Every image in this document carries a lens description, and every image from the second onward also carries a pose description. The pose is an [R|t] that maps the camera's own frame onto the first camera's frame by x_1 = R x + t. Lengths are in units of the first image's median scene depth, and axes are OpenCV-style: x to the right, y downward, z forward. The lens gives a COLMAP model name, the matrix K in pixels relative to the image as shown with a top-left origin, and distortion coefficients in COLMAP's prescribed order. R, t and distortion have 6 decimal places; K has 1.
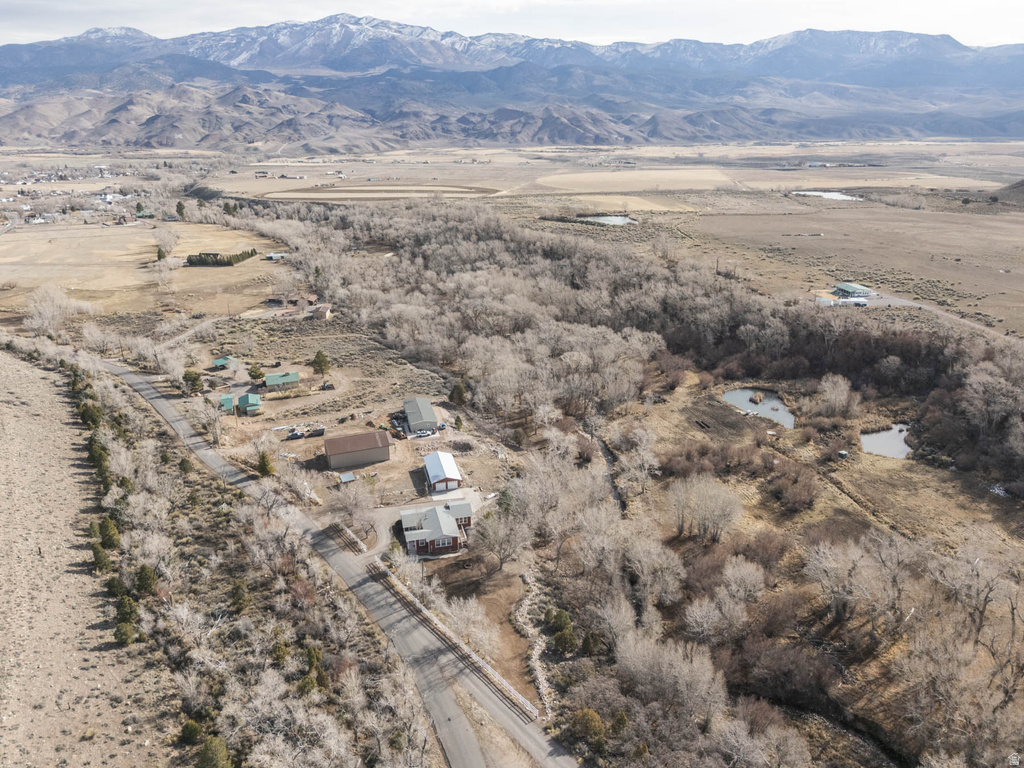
lens RADIAL K [[752.8, 0, 511.3], [0, 752.8, 379.2], [0, 0, 1]] dist [0.078461, -0.068788]
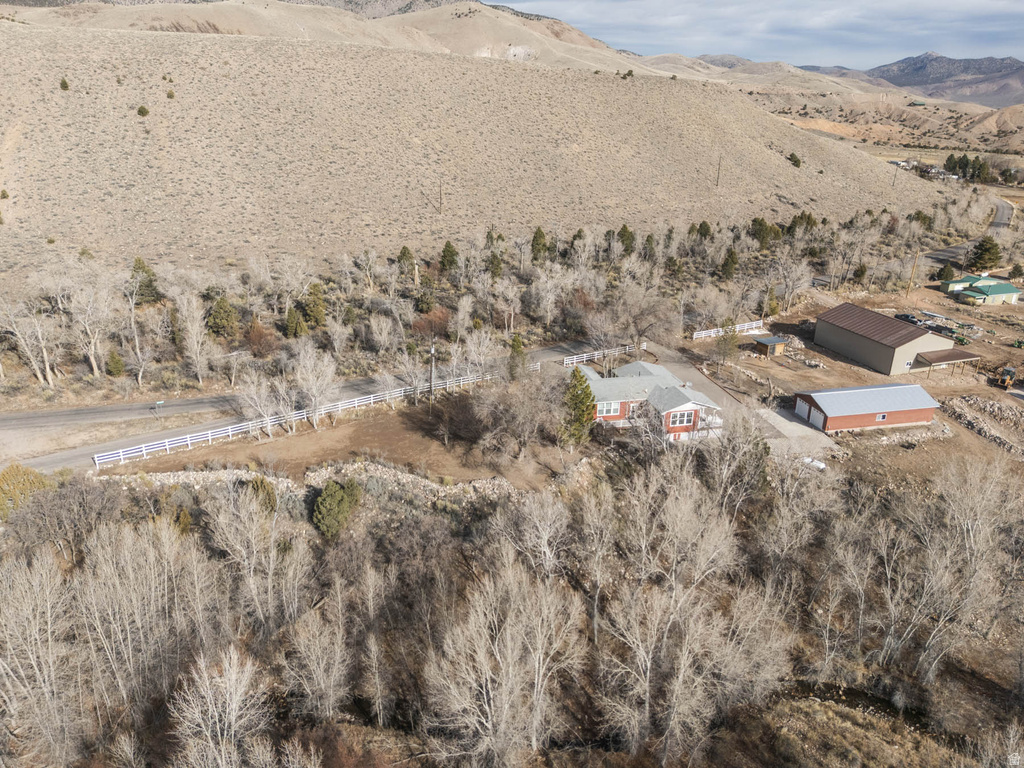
lens RADIAL K [[750.6, 0, 512.0], [0, 750.6, 384.0], [0, 0, 1]] dist [0.070254, -0.058589]
pose [[-0.007479, 0.376502, -0.926386, 0.251542], [-0.359211, 0.863564, 0.353870, 0.012945], [0.933226, 0.335415, 0.128785, 0.510238]]
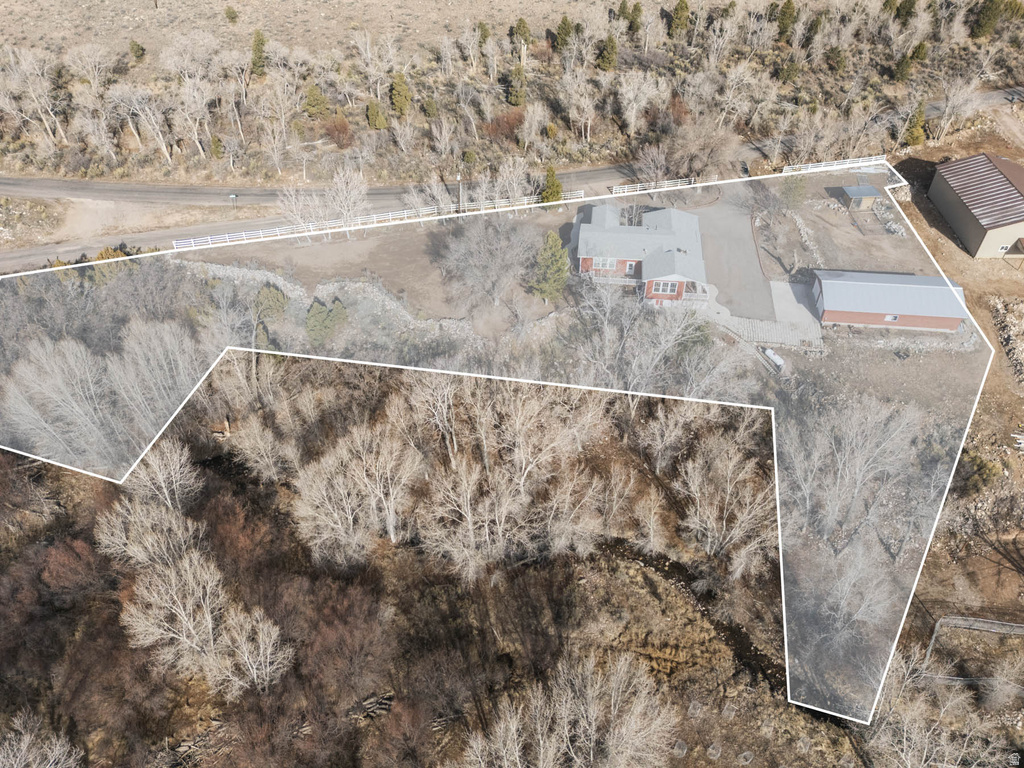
lens RADIAL K [[750.6, 0, 512.0], [0, 750.6, 384.0], [0, 0, 1]] dist [0.070254, -0.058589]
pose [[-0.357997, 0.656139, -0.664319, 0.231296], [-0.308293, 0.588512, 0.747402, -0.085764], [0.881359, 0.472372, -0.008403, 0.585724]]
